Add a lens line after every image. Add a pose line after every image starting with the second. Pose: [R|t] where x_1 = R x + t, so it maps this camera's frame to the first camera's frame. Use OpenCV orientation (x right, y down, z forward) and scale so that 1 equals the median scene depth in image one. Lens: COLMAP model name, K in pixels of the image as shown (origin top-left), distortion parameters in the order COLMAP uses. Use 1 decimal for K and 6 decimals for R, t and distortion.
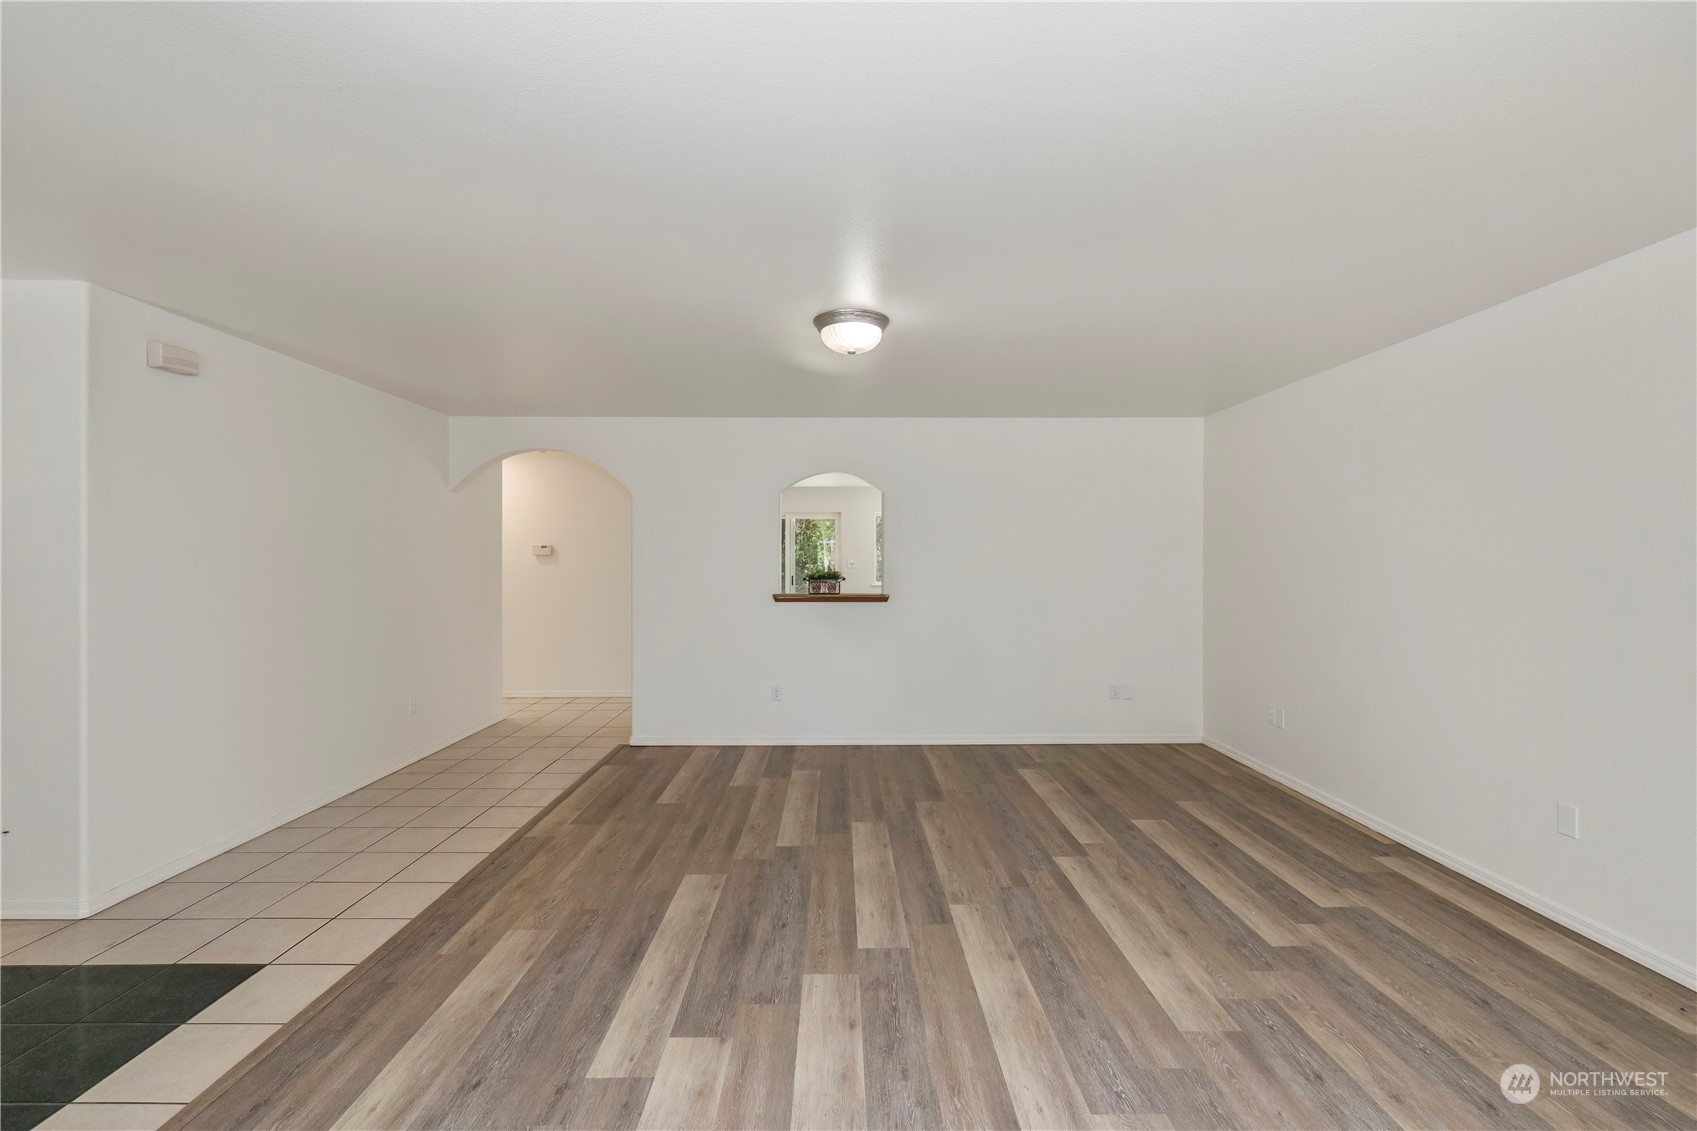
lens RADIAL K [[721.8, 0, 848.3], [0, 721.8, 568.5], [0, 0, 1]] dist [-0.000381, -0.000629]
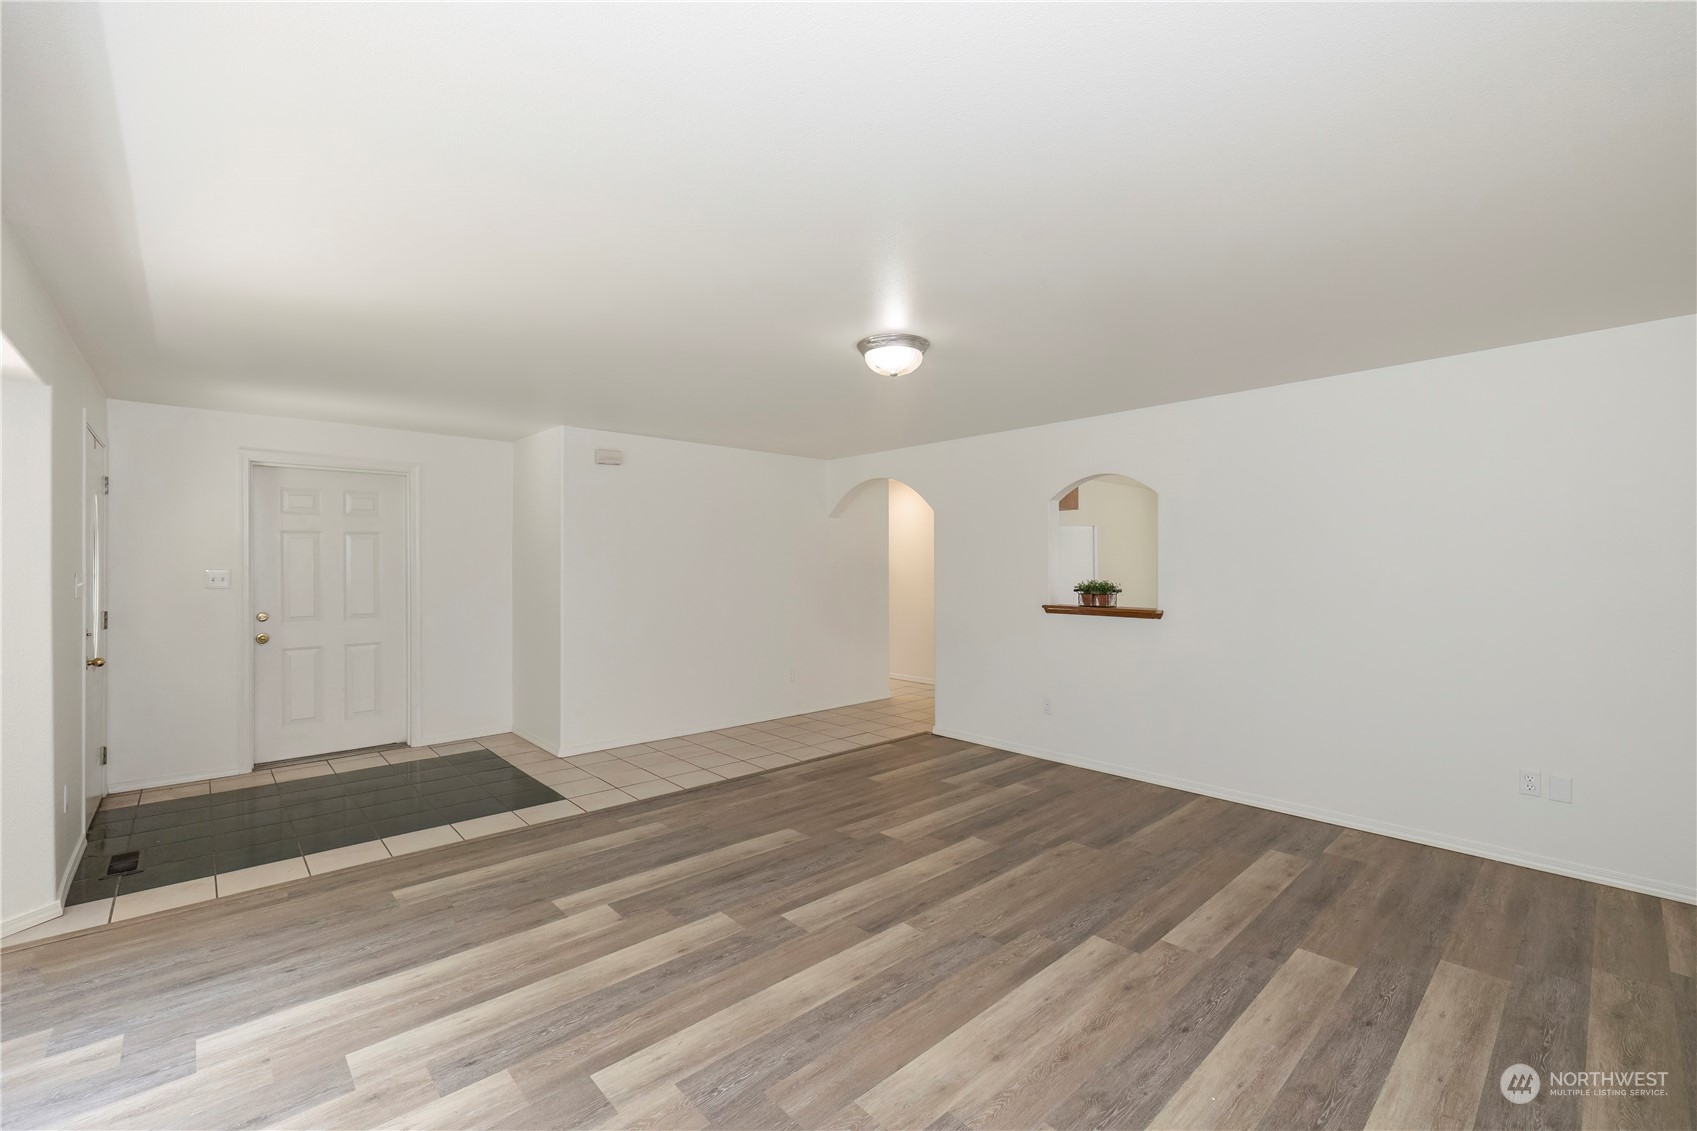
lens RADIAL K [[711.4, 0, 848.5], [0, 711.4, 565.5], [0, 0, 1]] dist [-0.002077, -0.000186]
pose [[0.667758, -0.000033, -0.744378, 0.758116], [-0.007962, 0.999942, -0.007186, -0.014498], [0.744336, 0.010726, 0.667719, 0.268938]]
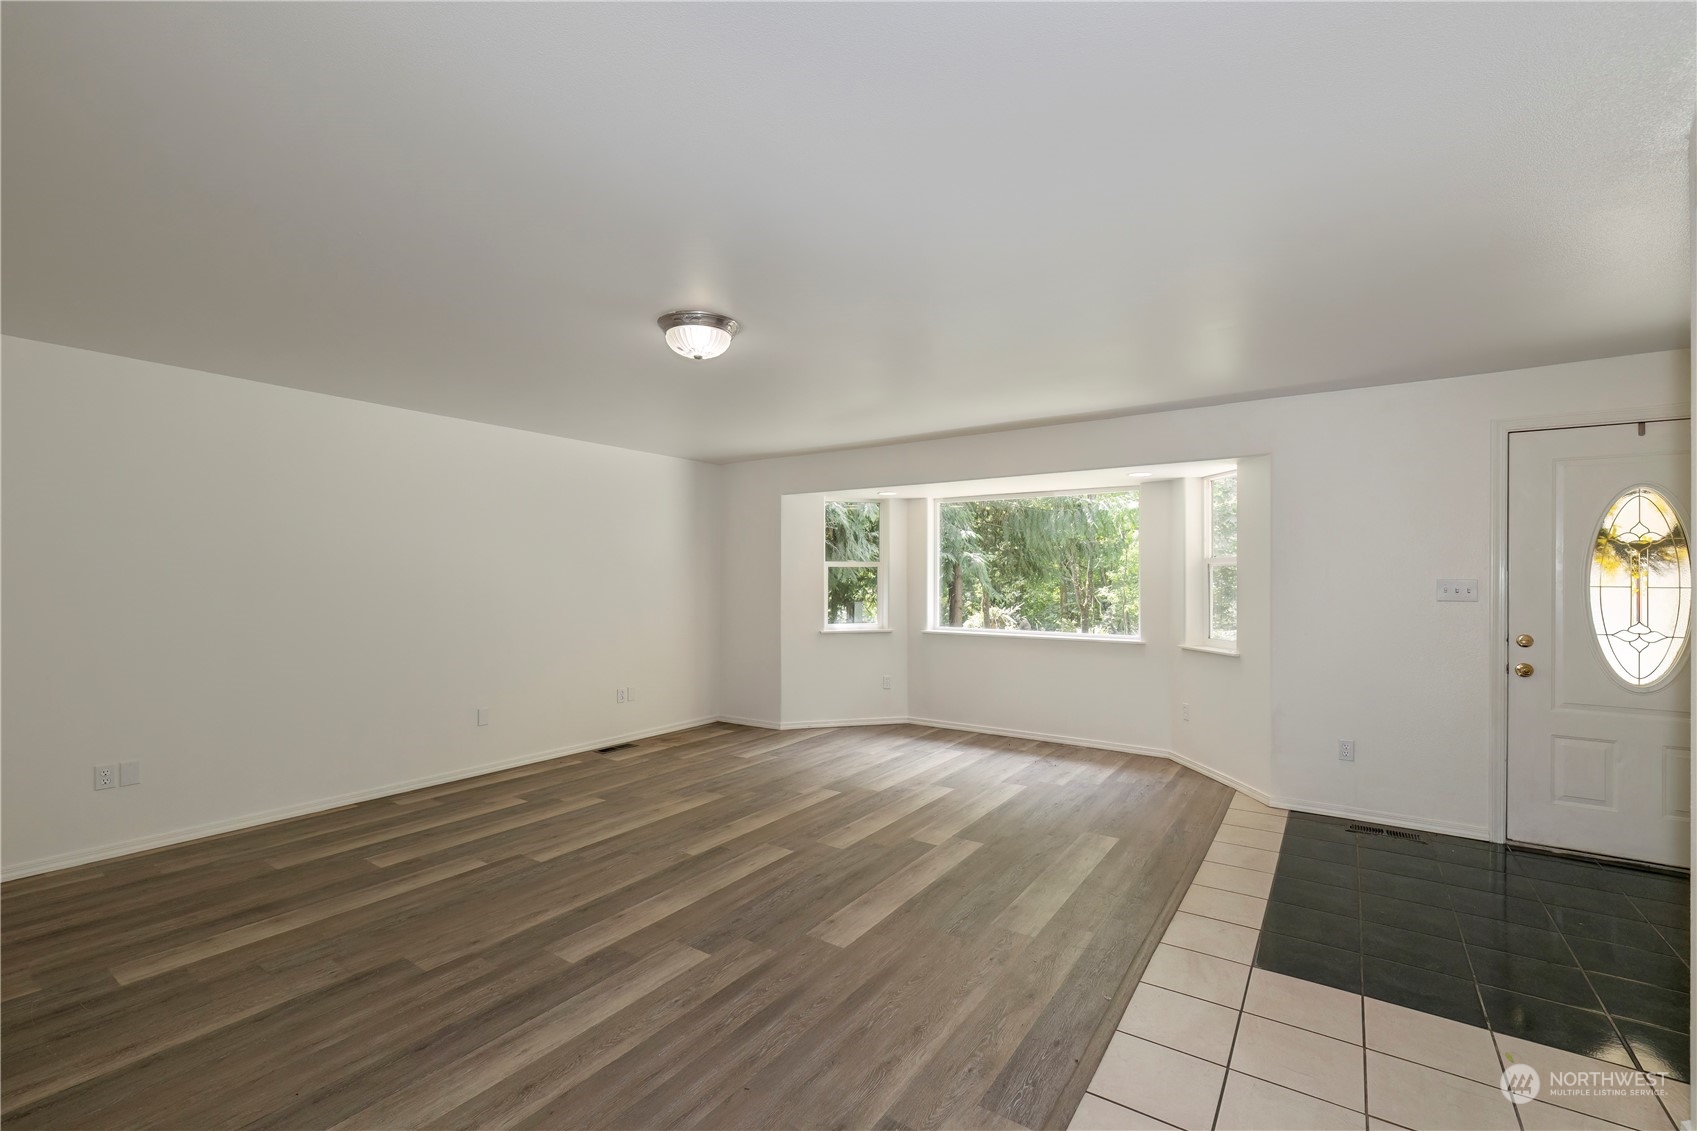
lens RADIAL K [[721.8, 0, 848.3], [0, 721.8, 568.5], [0, 0, 1]] dist [-0.000381, -0.000629]
pose [[-0.814463, 0.005184, 0.580193, -0.739127], [0.003518, 0.999986, -0.003998, -0.018146], [-0.580205, -0.001215, -0.814469, 1.724551]]
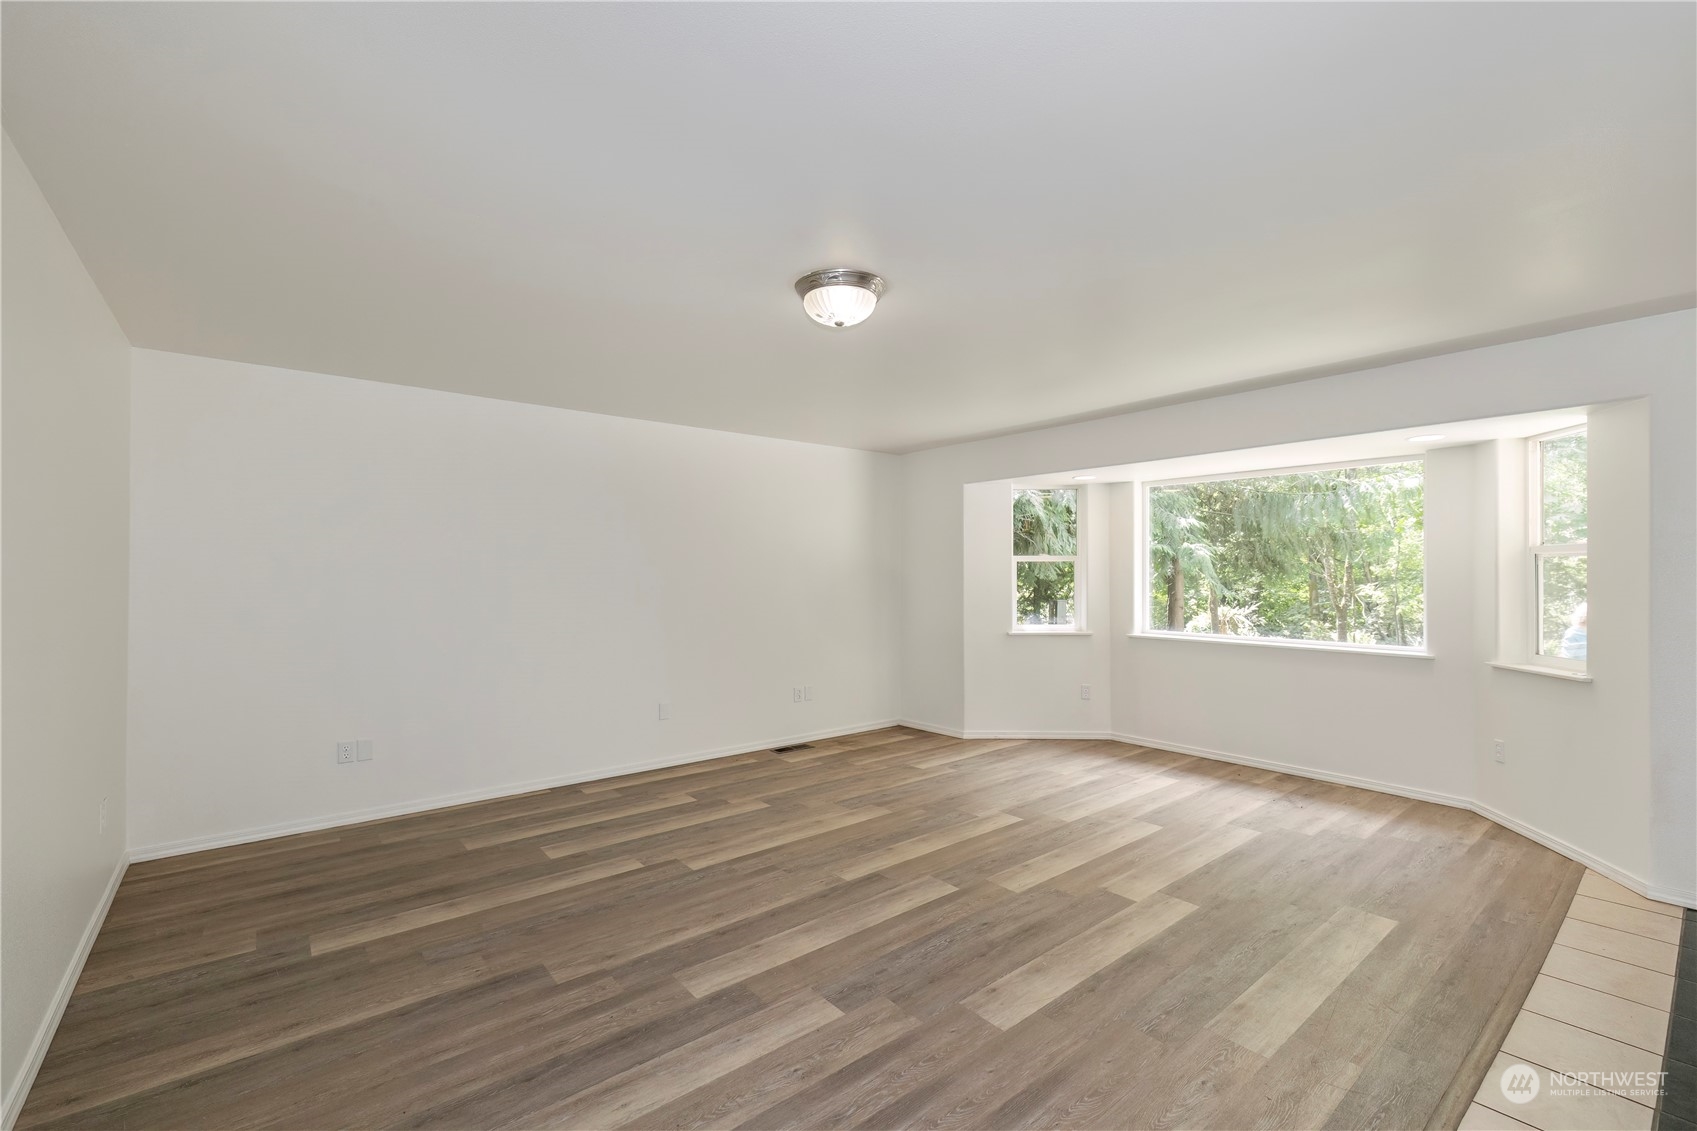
lens RADIAL K [[721.8, 0, 848.3], [0, 721.8, 568.5], [0, 0, 1]] dist [-0.000381, -0.000629]
pose [[-0.620372, 0.005862, 0.784286, -0.688305], [0.008459, 0.999964, -0.000783, -0.015964], [-0.784262, 0.006148, -0.620399, 1.572509]]
